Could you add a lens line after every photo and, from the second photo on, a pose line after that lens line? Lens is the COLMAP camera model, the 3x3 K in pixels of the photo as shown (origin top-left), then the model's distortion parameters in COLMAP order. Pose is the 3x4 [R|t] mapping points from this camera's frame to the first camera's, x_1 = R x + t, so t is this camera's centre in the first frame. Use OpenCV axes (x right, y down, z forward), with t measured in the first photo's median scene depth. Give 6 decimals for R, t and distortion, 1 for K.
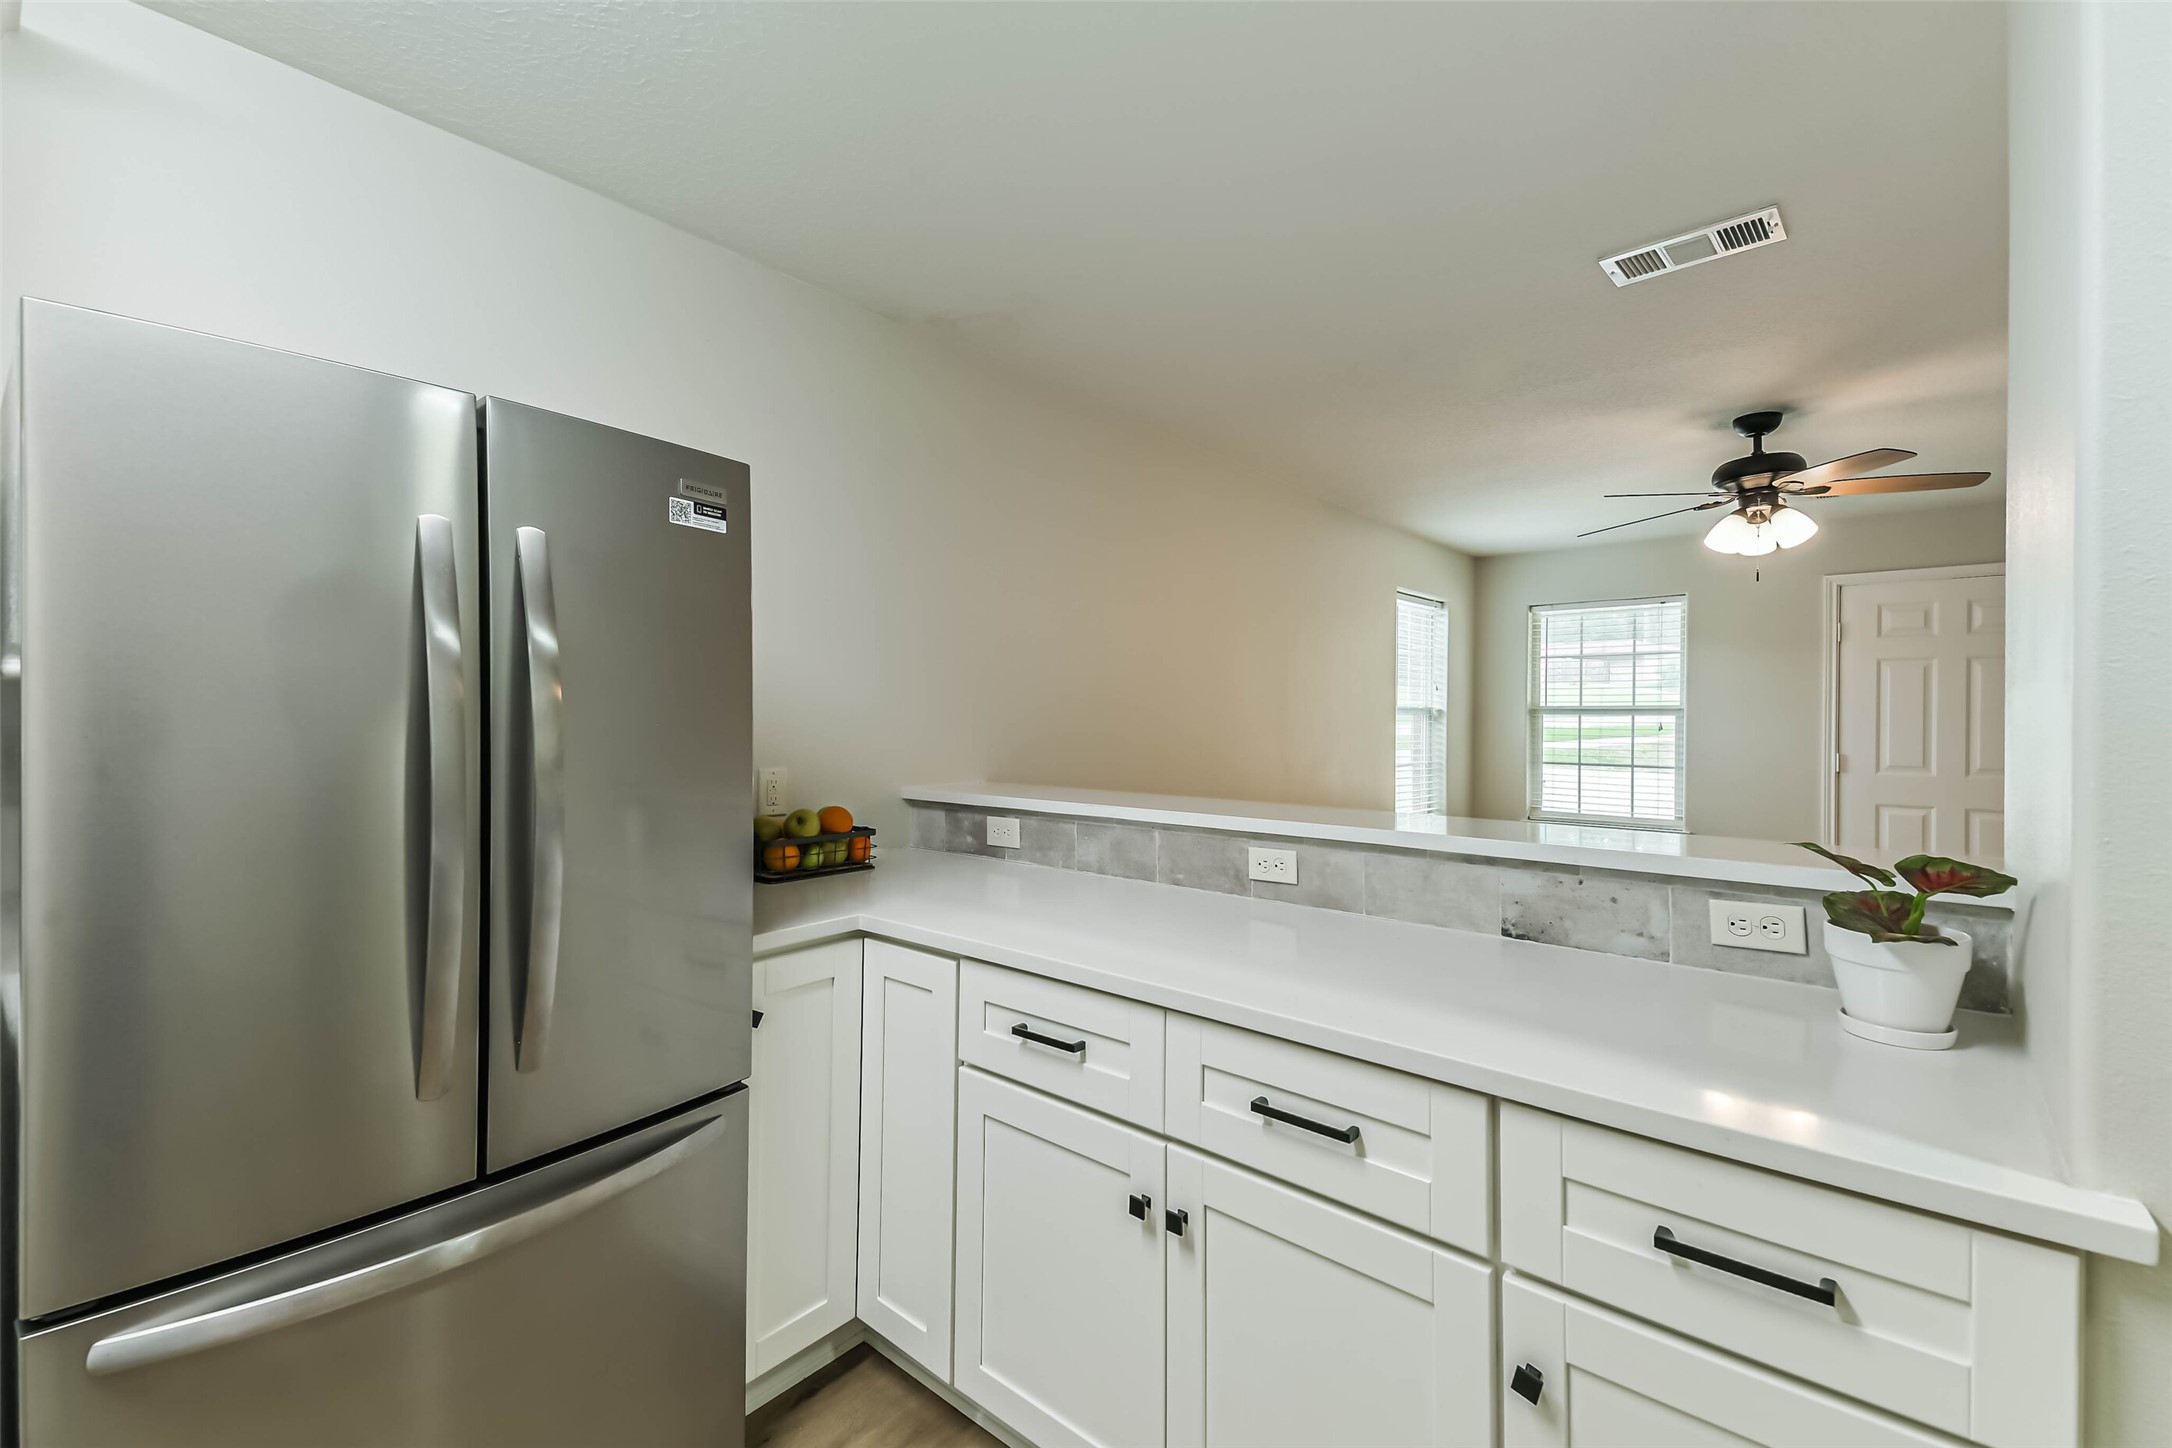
lens RADIAL K [[922.8, 0, 1067.4], [0, 922.8, 714.2], [0, 0, 1]] dist [0.058461, -0.011130]
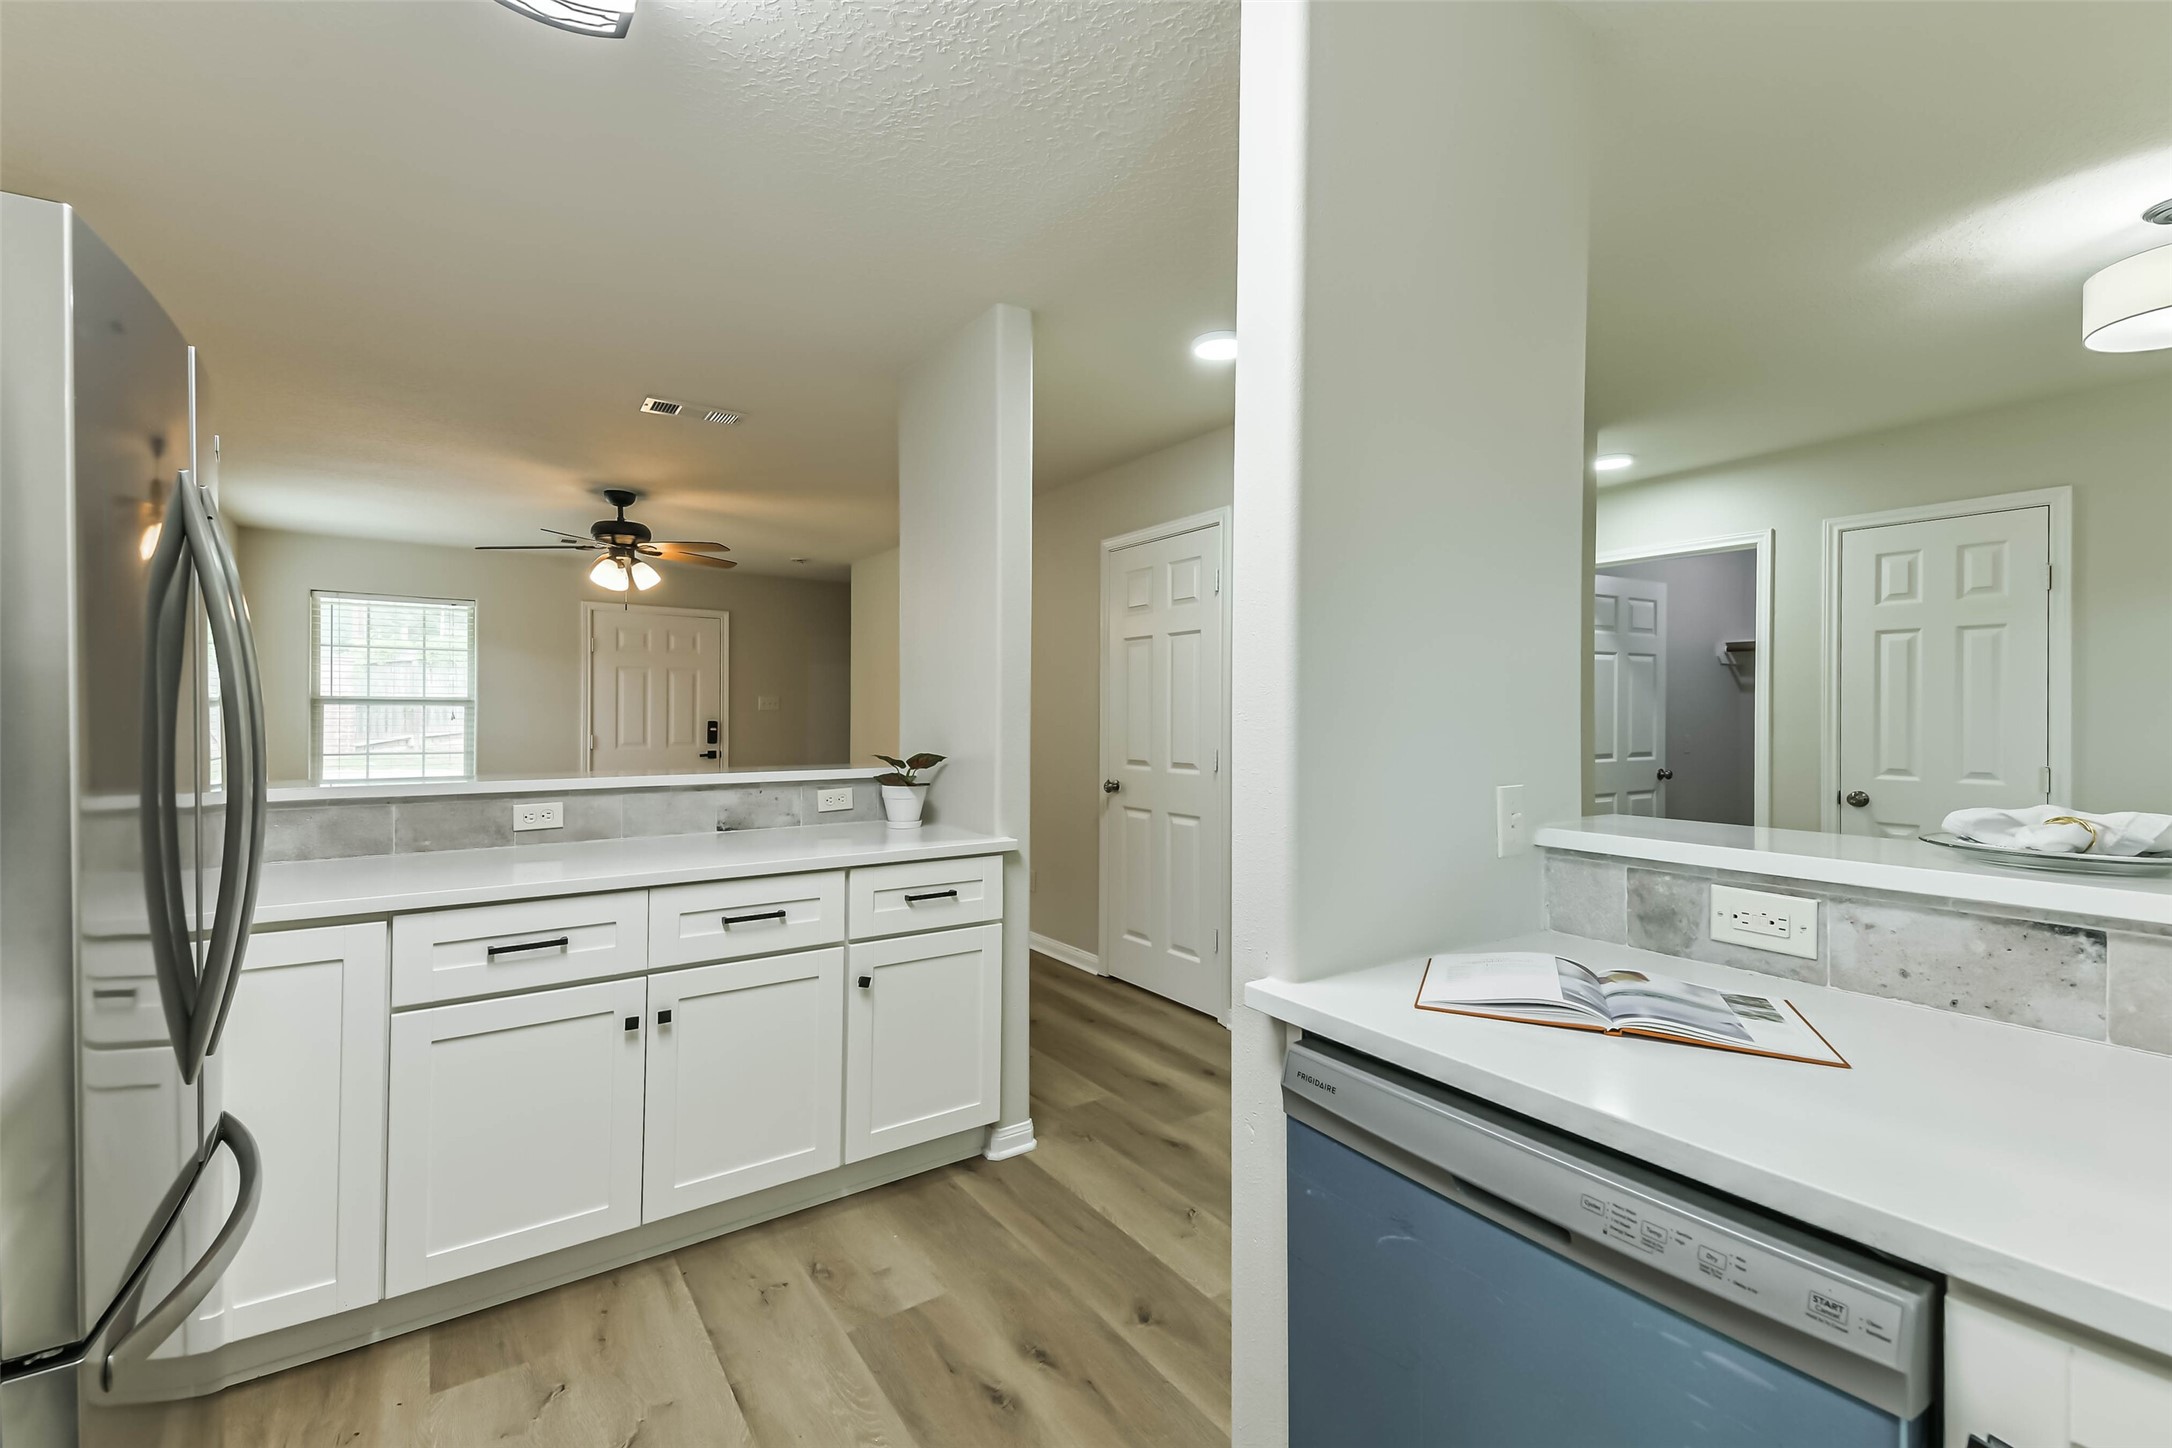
lens RADIAL K [[922.8, 0, 1106.0], [0, 922.8, 714.3], [0, 0, 1]] dist [0.058461, -0.011130]
pose [[0.244656, -0.001744, 0.969608, -0.767346], [-0.003154, 0.999992, 0.002595, 0.015722], [-0.969605, -0.003693, 0.244649, -0.066310]]
